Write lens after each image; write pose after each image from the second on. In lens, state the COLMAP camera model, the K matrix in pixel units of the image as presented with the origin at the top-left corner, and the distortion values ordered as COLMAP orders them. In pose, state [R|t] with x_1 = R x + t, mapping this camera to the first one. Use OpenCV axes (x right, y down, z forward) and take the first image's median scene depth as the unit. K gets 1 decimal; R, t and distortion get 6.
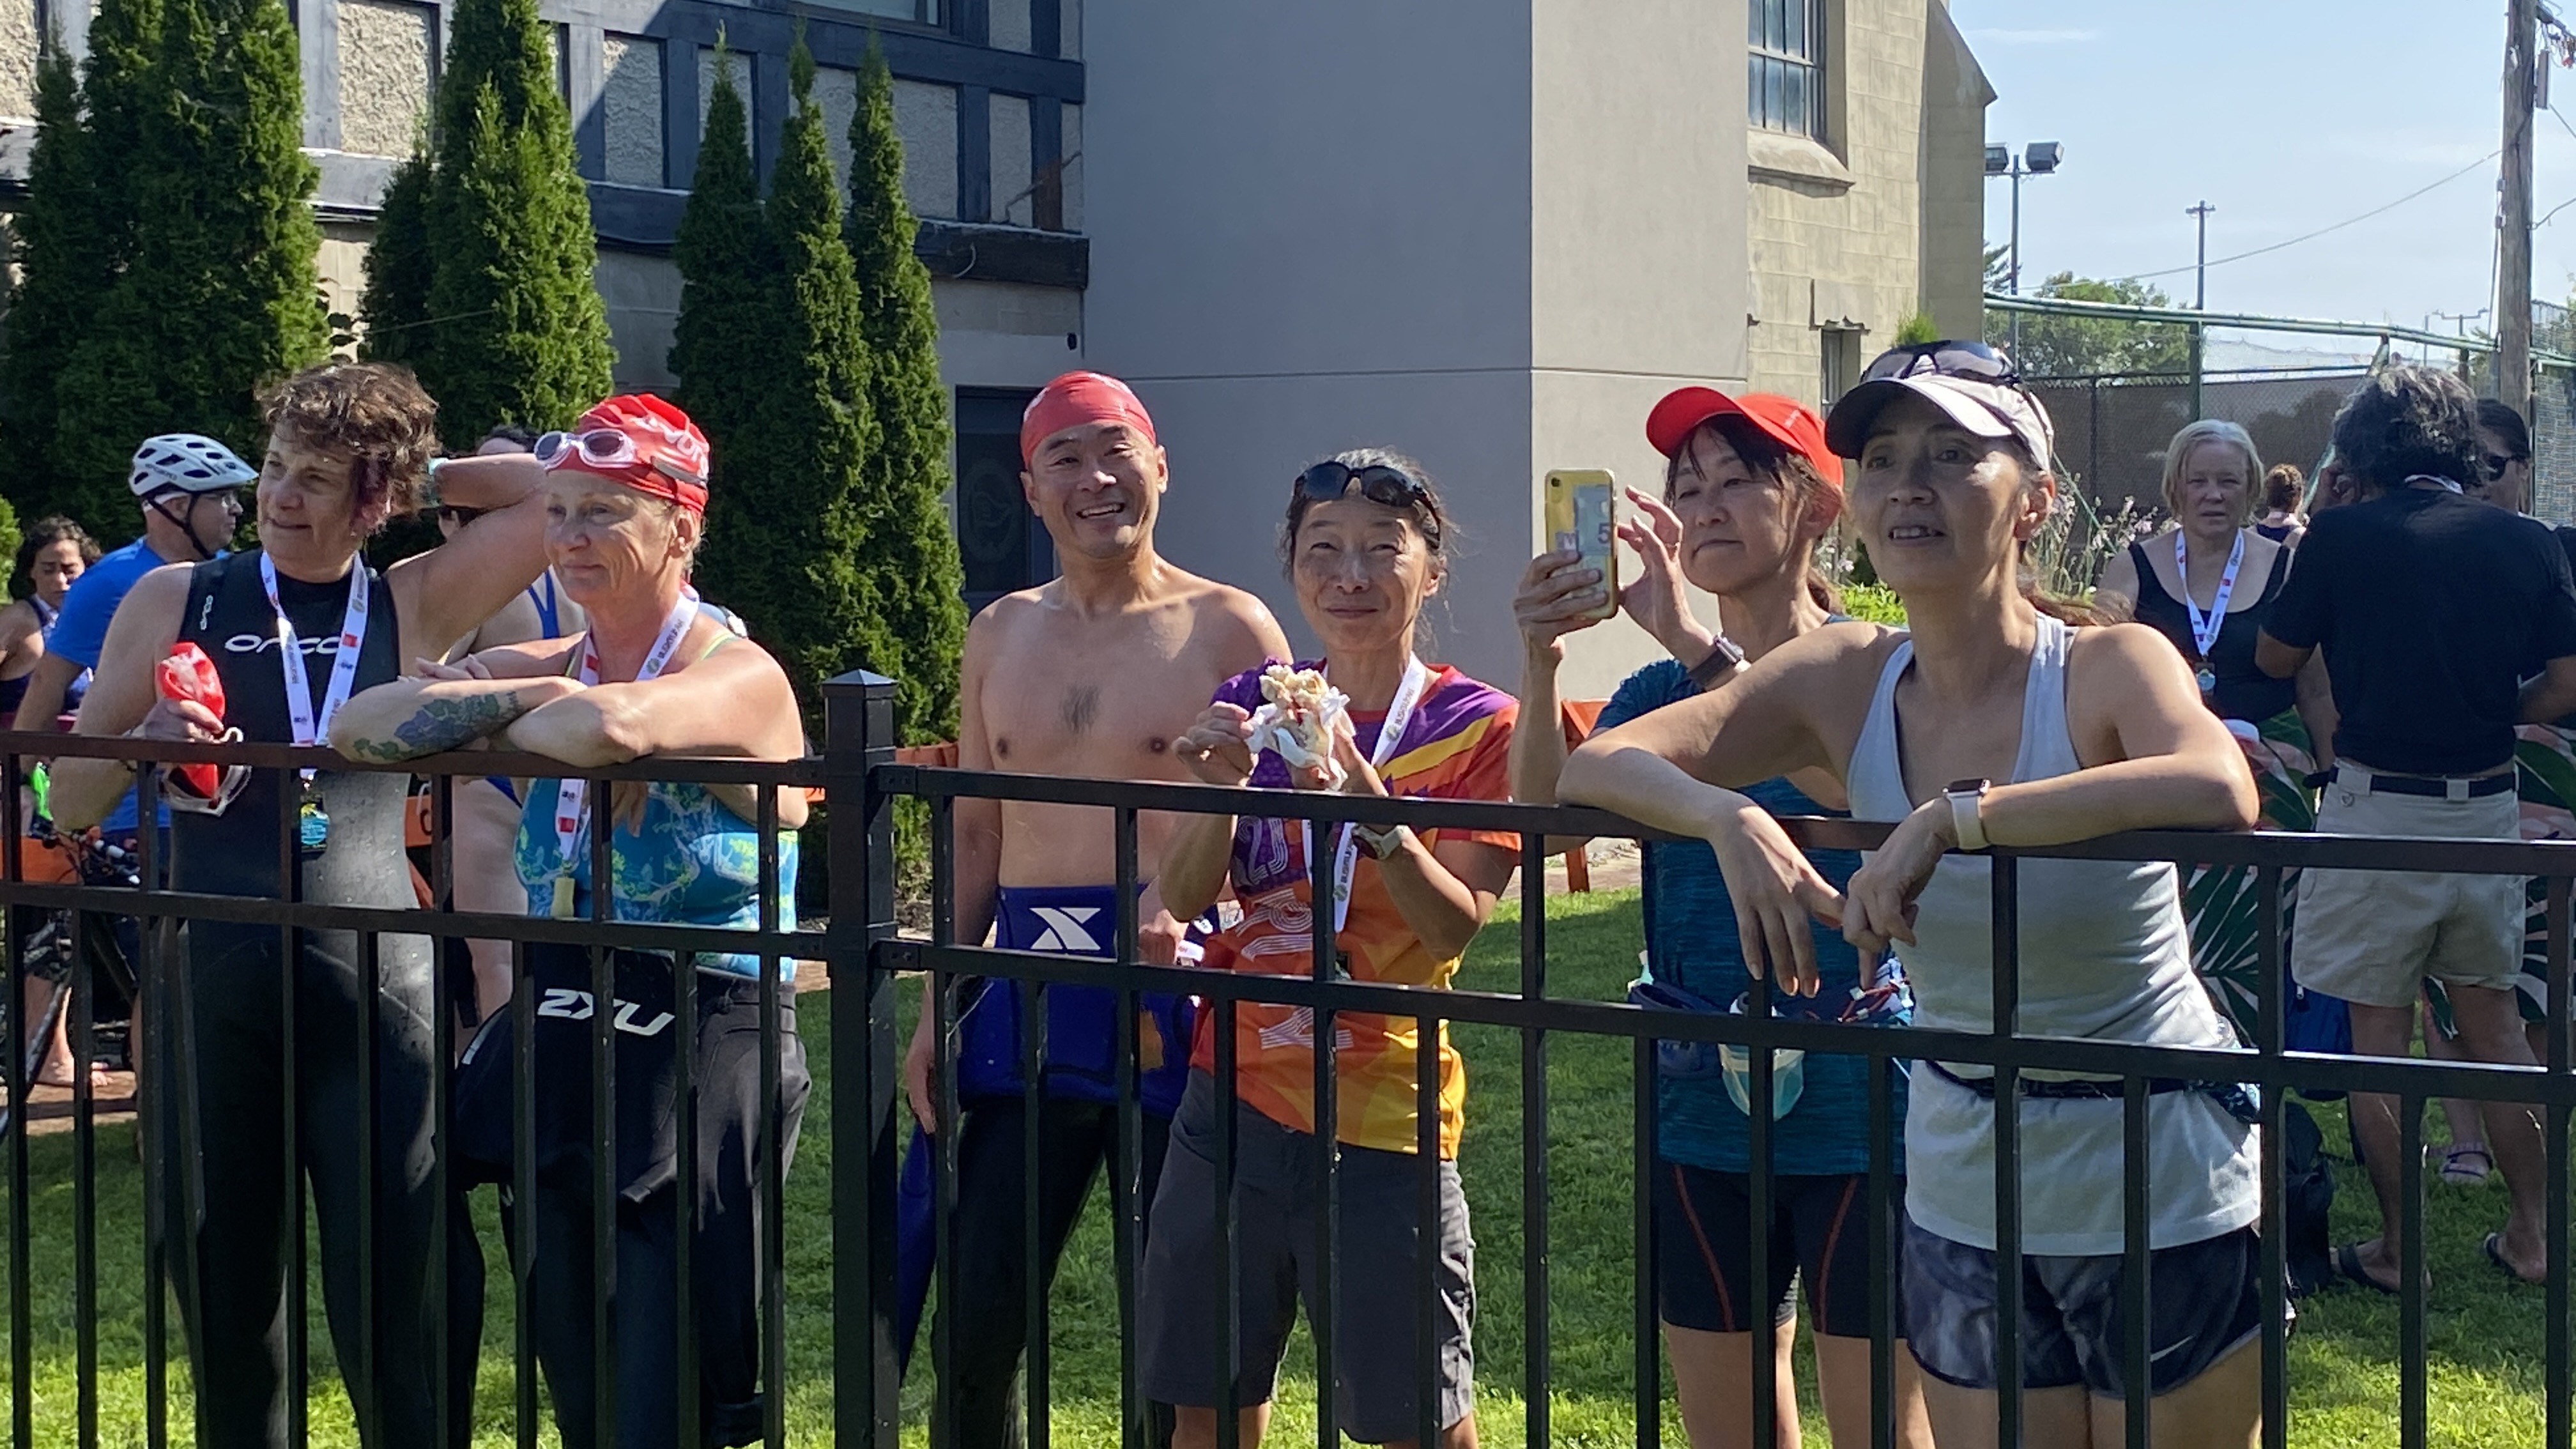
lens RADIAL K [[4025.5, 0, 1288.0], [0, 4025.5, 724.5], [0, 0, 1]] dist [-0.007247, -0.039802]
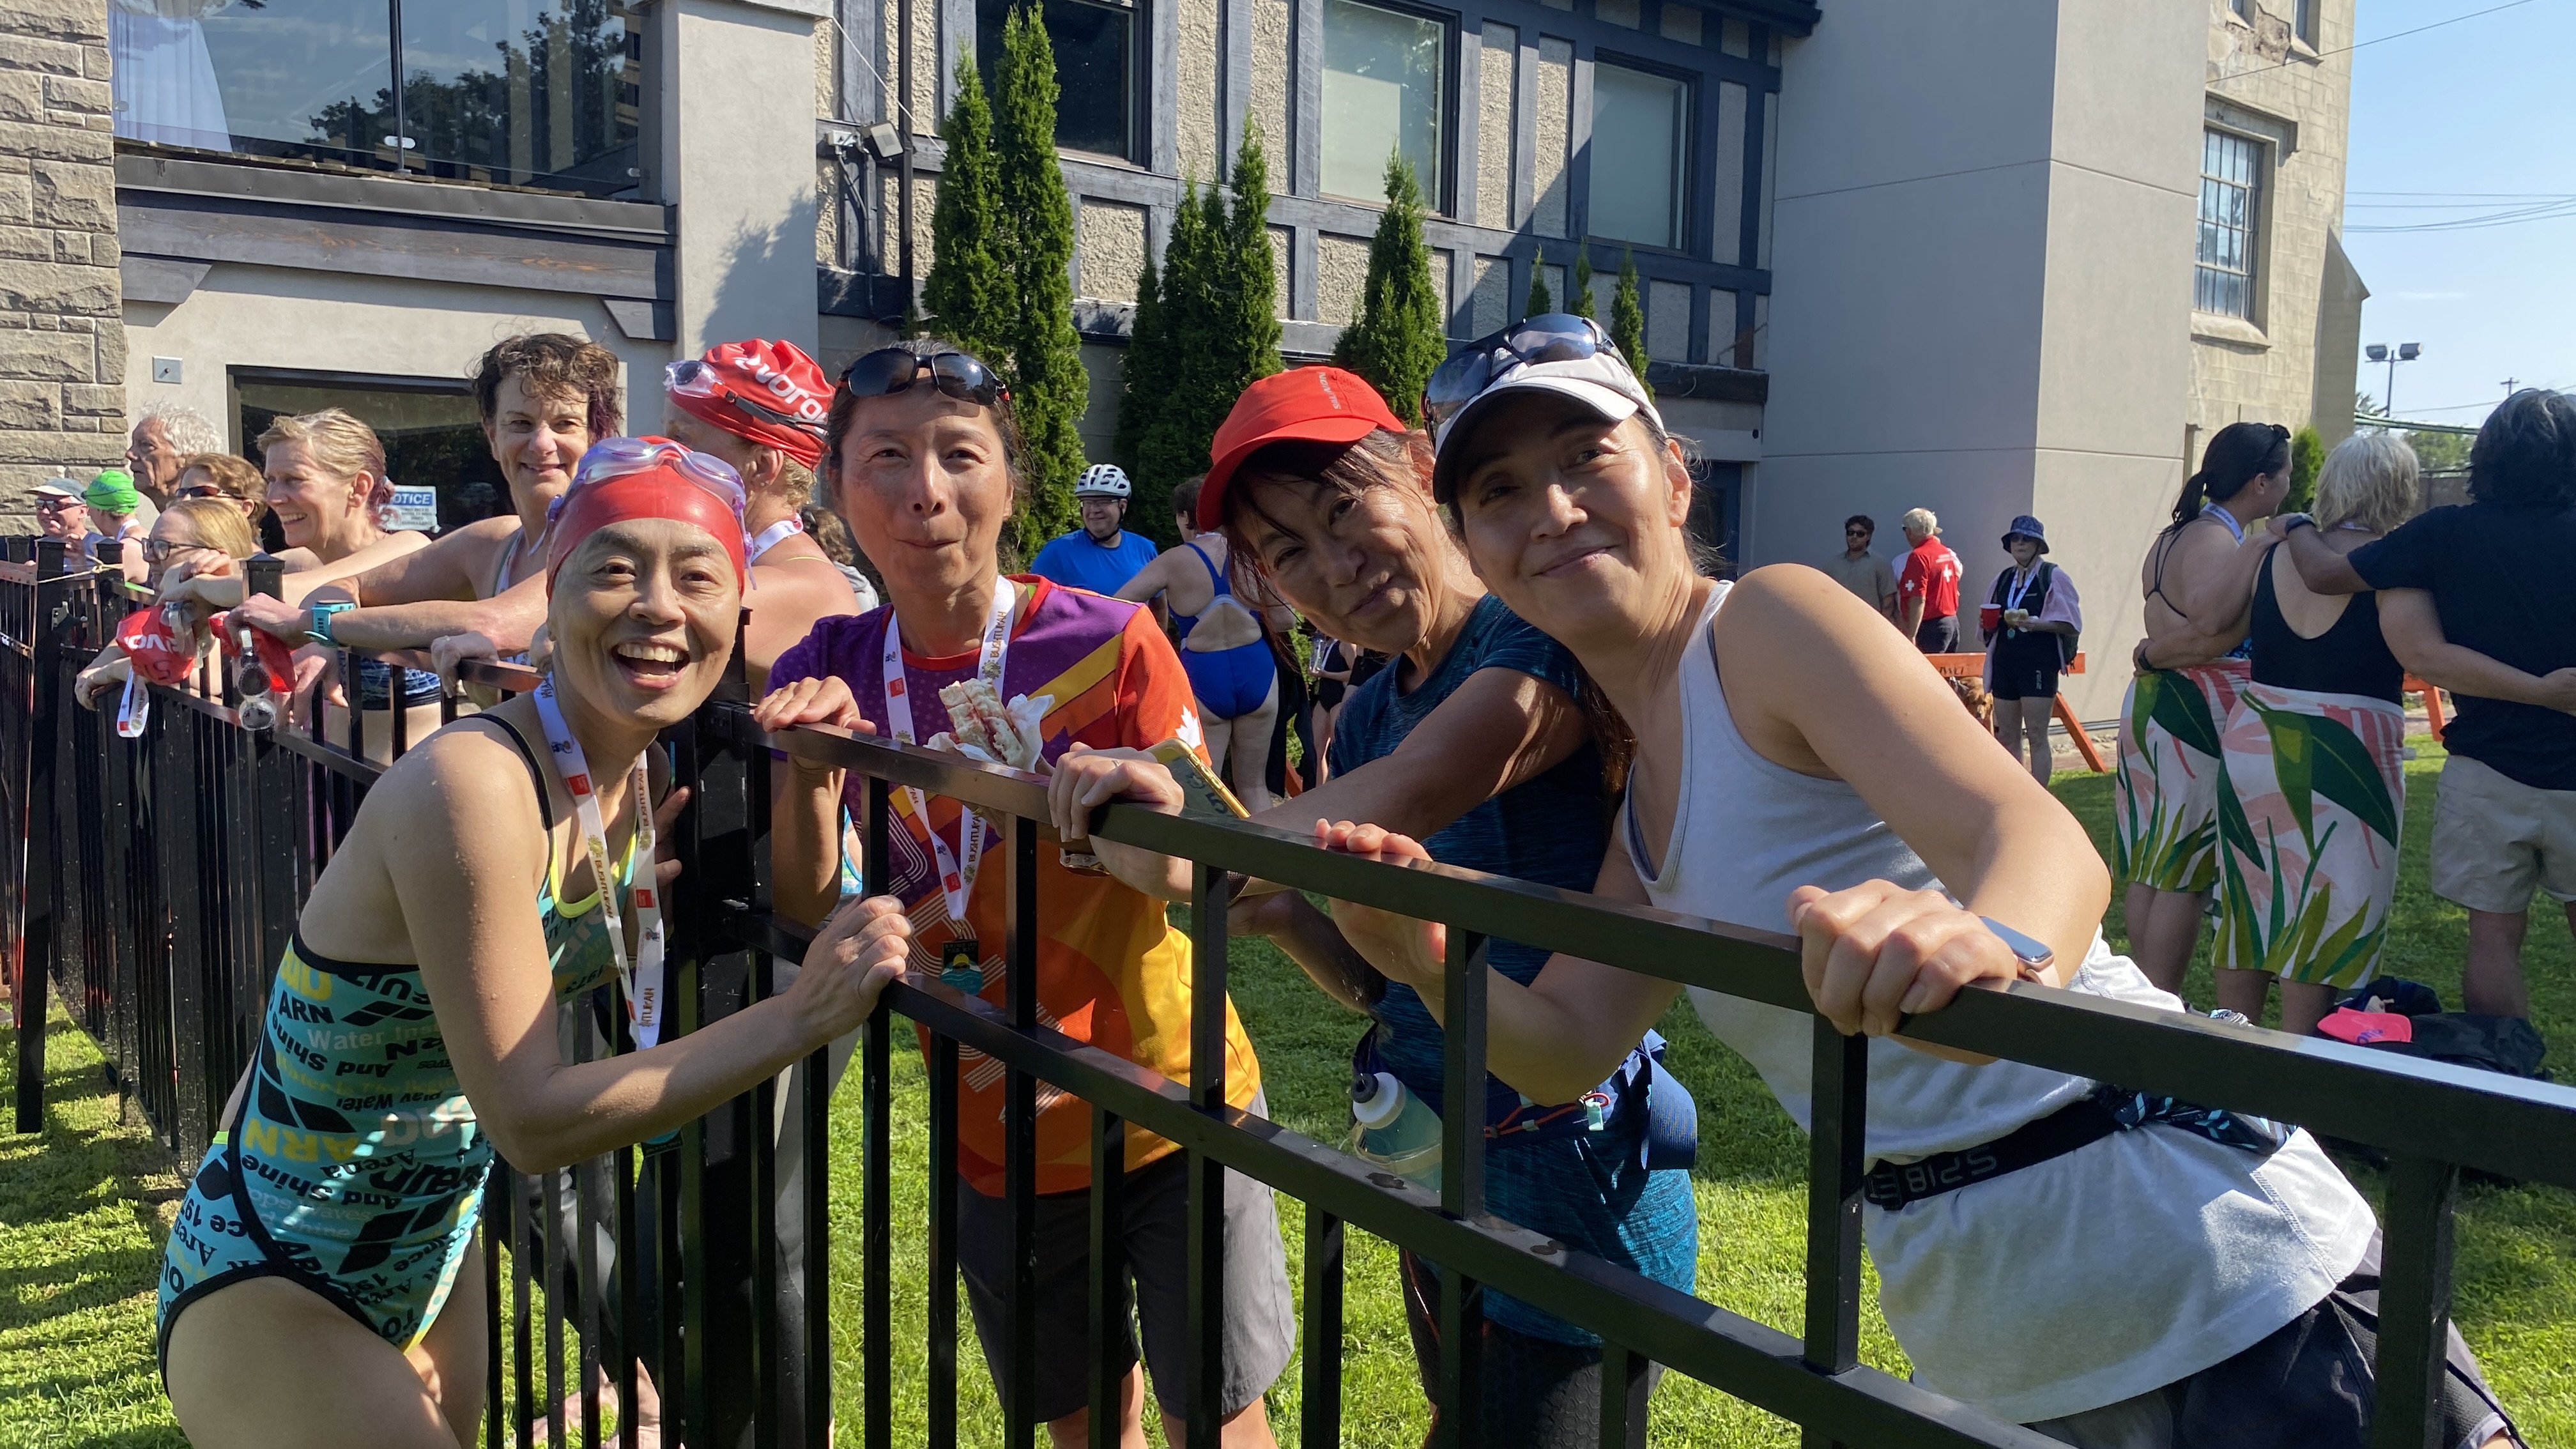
lens RADIAL K [[1928.8, 0, 1288.0], [0, 1928.8, 724.5], [0, 0, 1]] dist [0.004812, -0.002650]
pose [[0.944828, 0.054668, -0.322973, 0.037908], [-0.038710, 0.997701, 0.055634, -0.009843], [0.325272, -0.040062, 0.944771, 0.167656]]
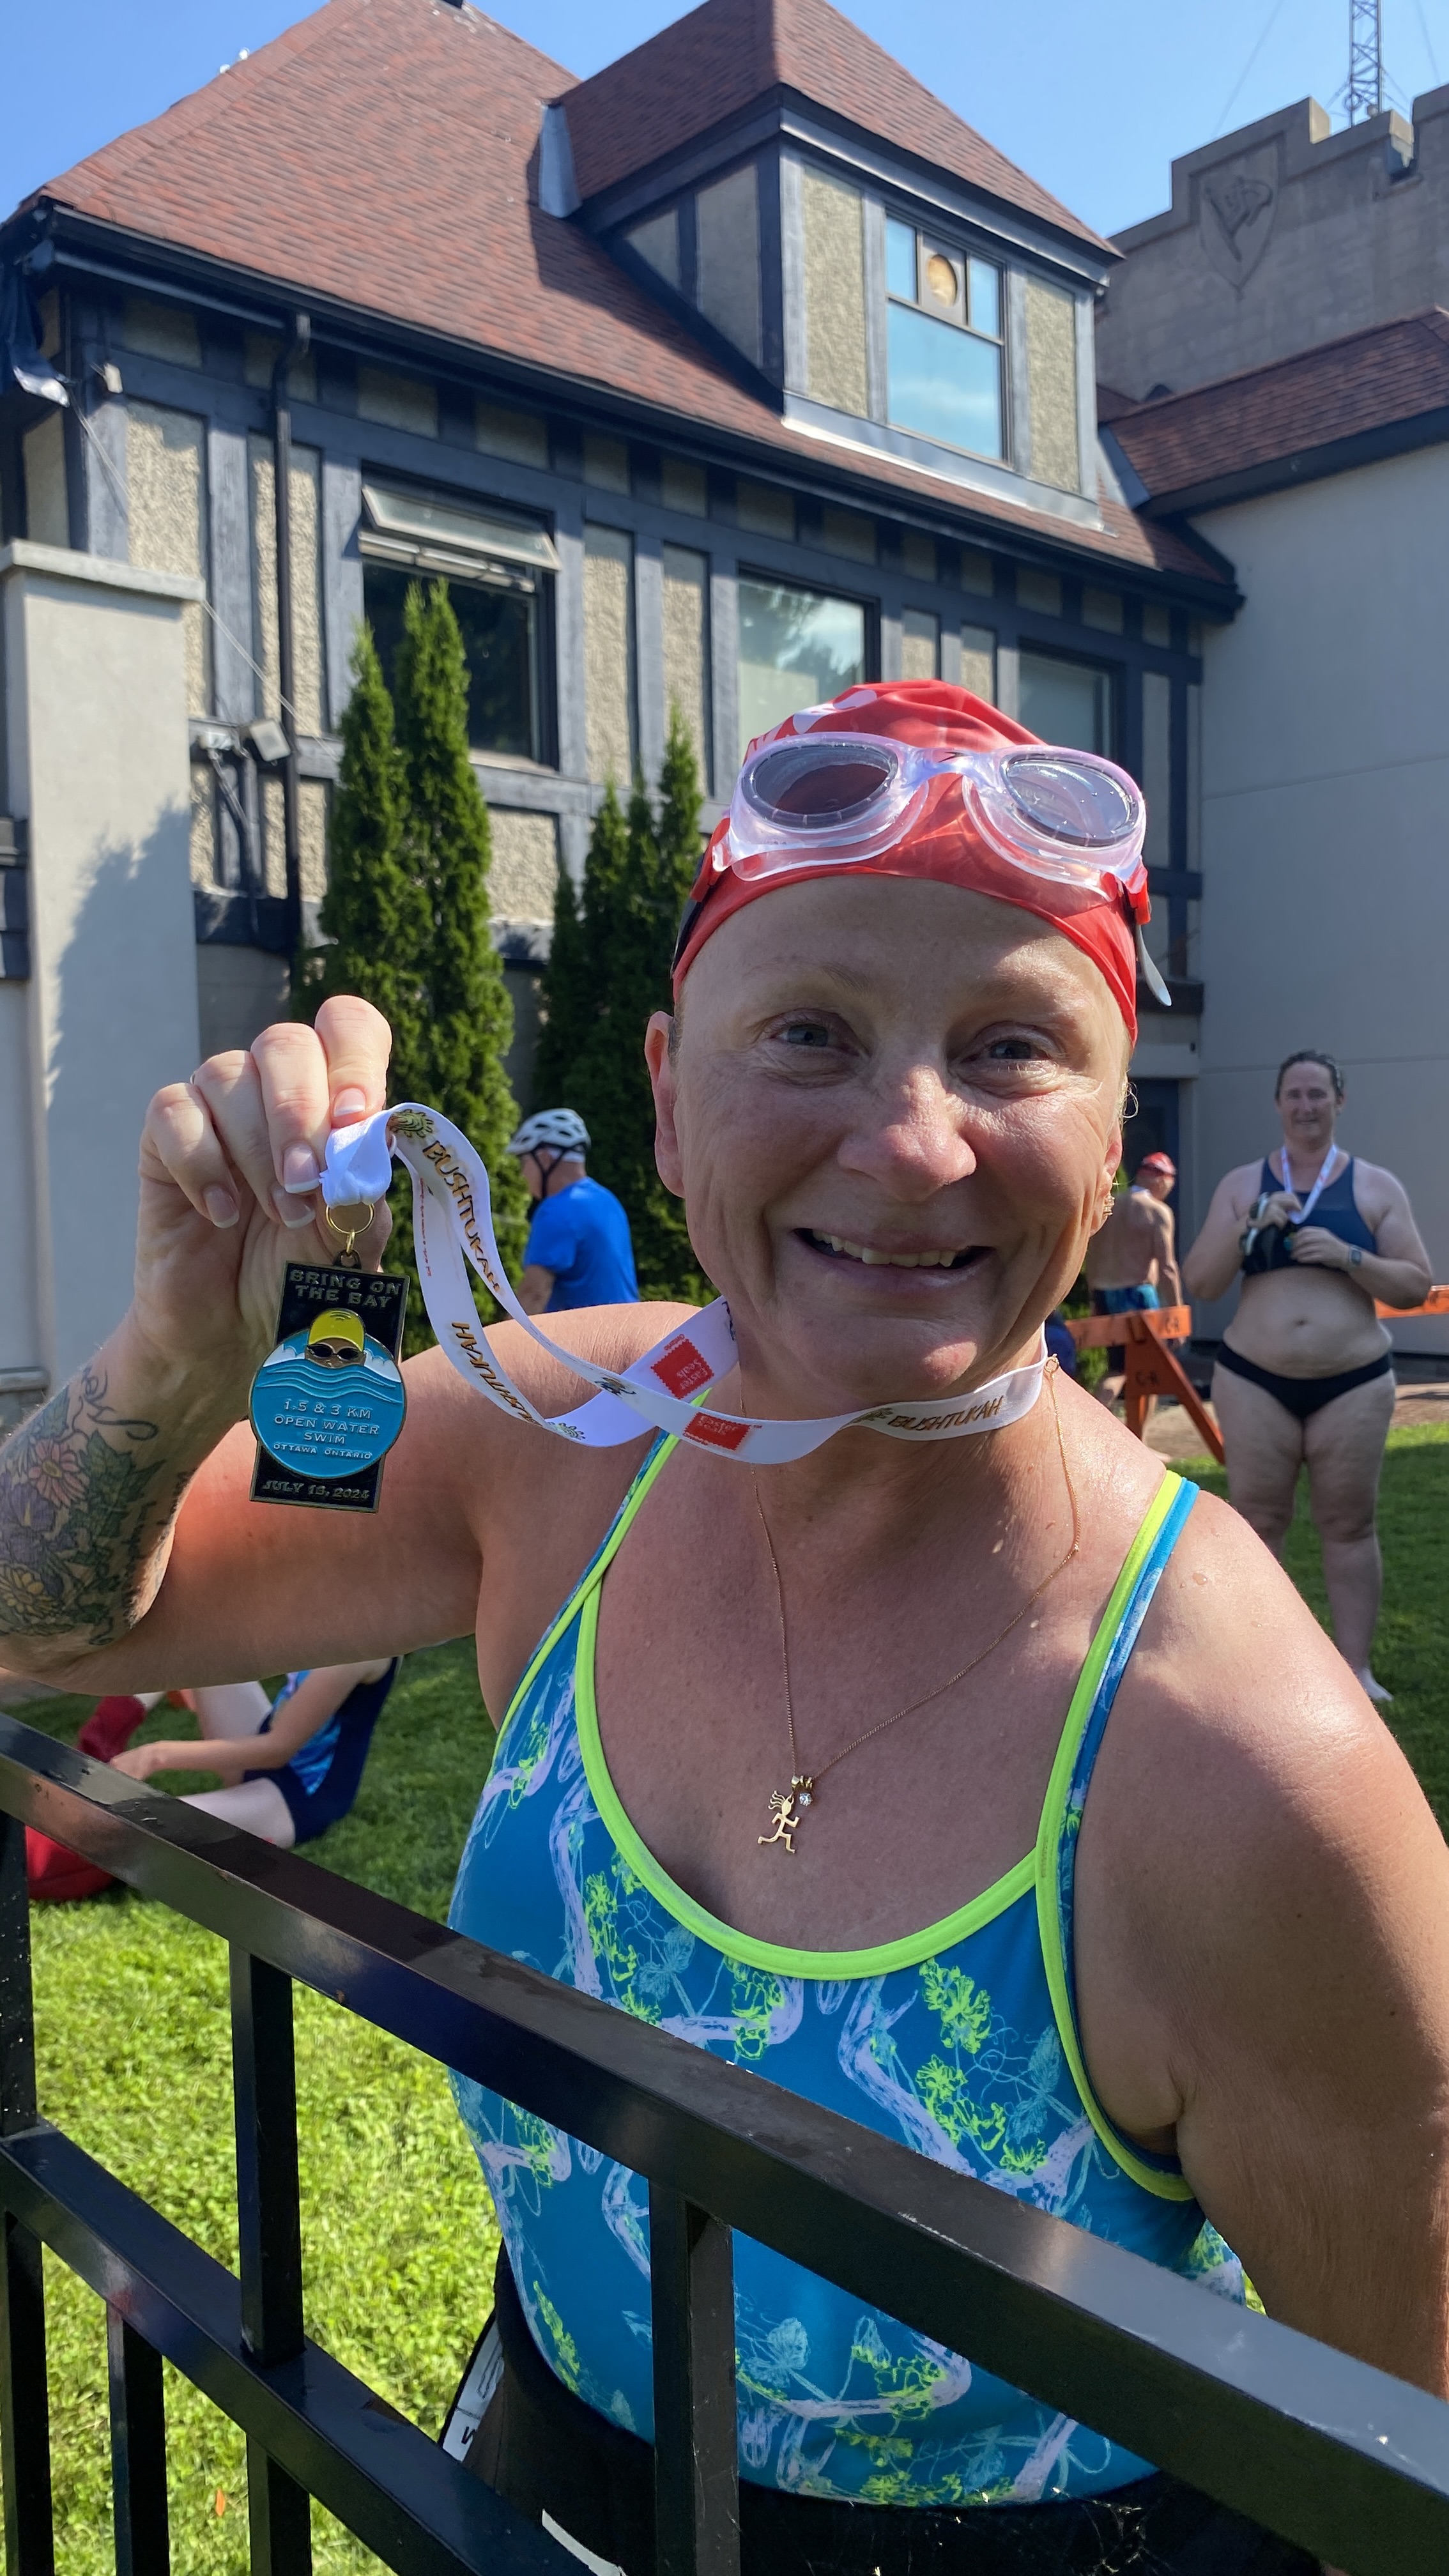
lens RADIAL K [[1928.8, 0, 724.5], [0, 1928.8, 1288.0], [0, 0, 1]] dist [0.004812, -0.002650]
pose [[0.965043, 0.005698, -0.262029, -0.037816], [-0.000288, 0.999786, 0.020682, -0.017114], [0.262091, -0.019884, 0.964838, 0.237786]]
